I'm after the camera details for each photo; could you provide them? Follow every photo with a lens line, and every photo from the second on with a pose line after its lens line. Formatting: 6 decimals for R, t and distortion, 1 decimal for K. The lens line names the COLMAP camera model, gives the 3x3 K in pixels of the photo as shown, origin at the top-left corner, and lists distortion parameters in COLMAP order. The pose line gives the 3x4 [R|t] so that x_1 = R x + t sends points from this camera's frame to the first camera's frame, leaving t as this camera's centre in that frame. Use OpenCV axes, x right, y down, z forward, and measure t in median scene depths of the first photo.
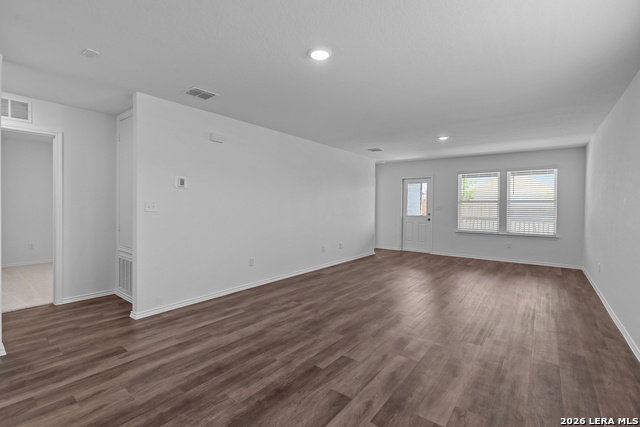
lens RADIAL K [[292.5, 0, 317.9], [0, 292.5, 203.1], [0, 0, 1]] dist [-0.011993, 0.003936]
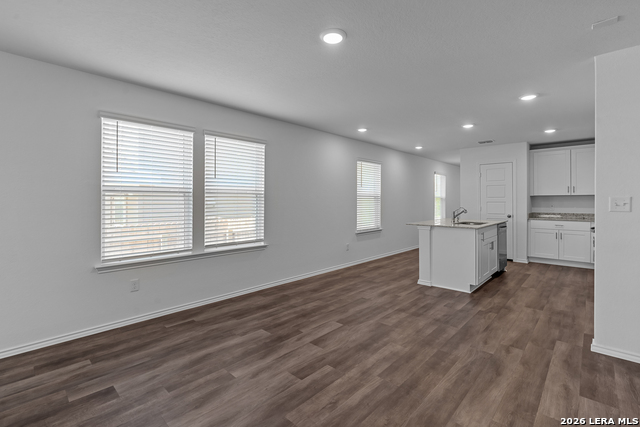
lens RADIAL K [[292.5, 0, 320.0], [0, 292.5, 200.4], [0, 0, 1]] dist [-0.011993, 0.003936]
pose [[-0.996021, -0.008866, 0.088681, -0.018006], [-0.009644, 0.999919, -0.008354, 0.005523], [-0.088600, -0.009176, -0.996025, 0.877657]]
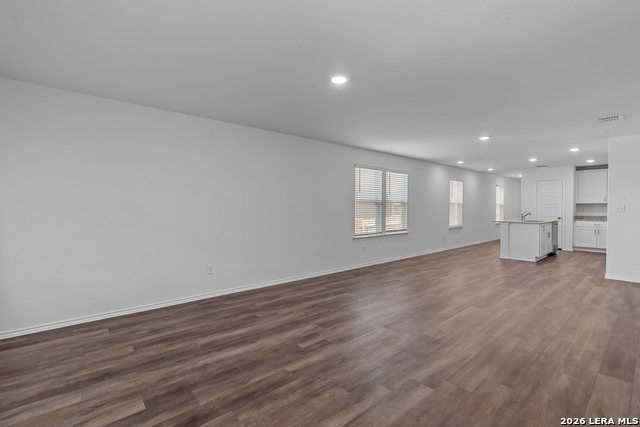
lens RADIAL K [[292.5, 0, 318.9], [0, 292.5, 211.1], [0, 0, 1]] dist [-0.011993, 0.003936]
pose [[-0.981366, -0.013658, 0.191661, 0.360037], [-0.012136, 0.999885, 0.009114, 0.014002], [-0.191763, 0.006618, -0.981419, 1.538635]]
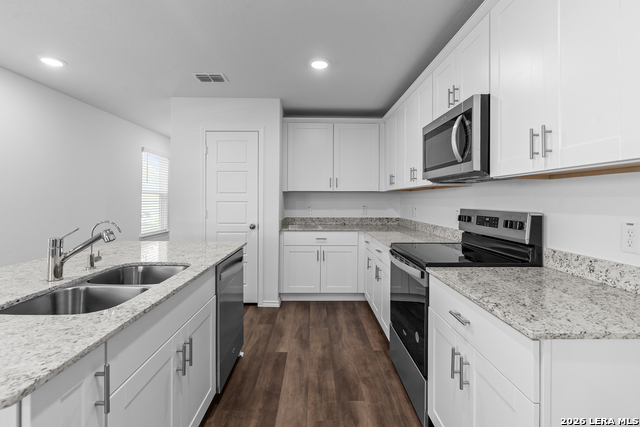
lens RADIAL K [[292.5, 0, 318.6], [0, 292.5, 196.8], [0, 0, 1]] dist [-0.011993, 0.003936]
pose [[-0.774837, -0.019508, -0.631860, -0.381507], [-0.009042, 0.999763, -0.019780, -0.003825], [0.632096, -0.009613, -0.774830, 0.228171]]
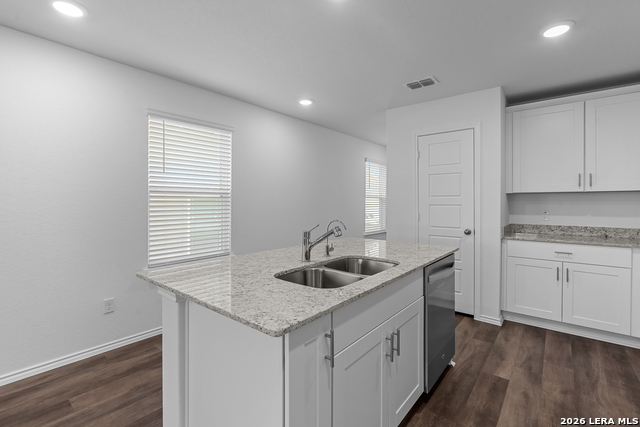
lens RADIAL K [[292.5, 0, 321.3], [0, 292.5, 201.9], [0, 0, 1]] dist [-0.011993, 0.003936]
pose [[-0.999770, -0.011549, 0.018046, -0.388249], [-0.011652, 0.999917, -0.005572, -0.004245], [-0.017980, -0.005781, -0.999822, 0.238753]]
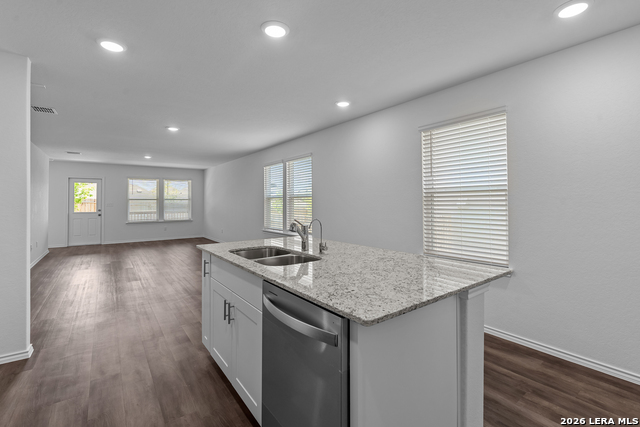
lens RADIAL K [[292.5, 0, 318.9], [0, 292.5, 197.7], [0, 0, 1]] dist [-0.011993, 0.003936]
pose [[0.267408, 0.001597, 0.963582, -0.755980], [0.002911, 0.999993, -0.002465, -0.010274], [-0.963579, 0.003464, 0.267402, -0.220239]]
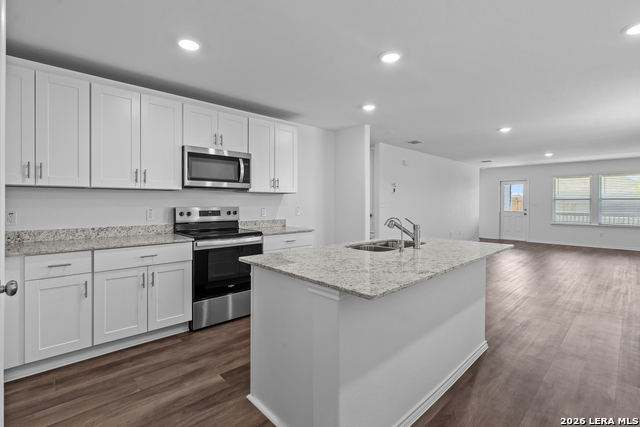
lens RADIAL K [[292.5, 0, 316.6], [0, 292.5, 203.2], [0, 0, 1]] dist [-0.011993, 0.003936]
pose [[0.986109, -0.006487, -0.165974, -0.438275], [0.007625, 0.999952, 0.006220, -0.007040], [0.165926, -0.007399, 0.986110, -0.553787]]
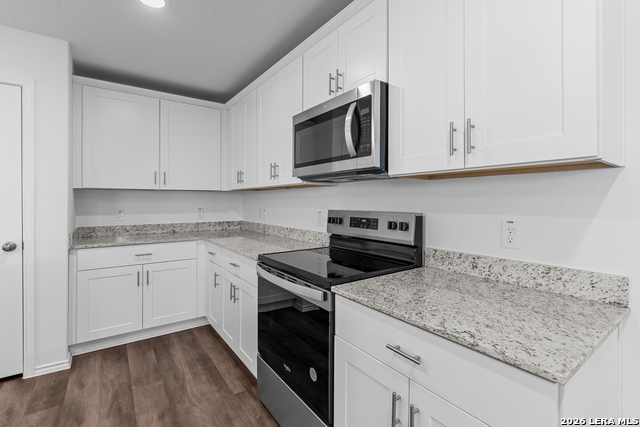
lens RADIAL K [[292.5, 0, 317.1], [0, 292.5, 201.4], [0, 0, 1]] dist [-0.011993, 0.003936]
pose [[-0.278055, -0.009066, -0.960522, -0.429166], [0.000658, 0.999953, -0.009628, -0.004509], [0.960565, -0.003309, -0.278036, 0.117708]]
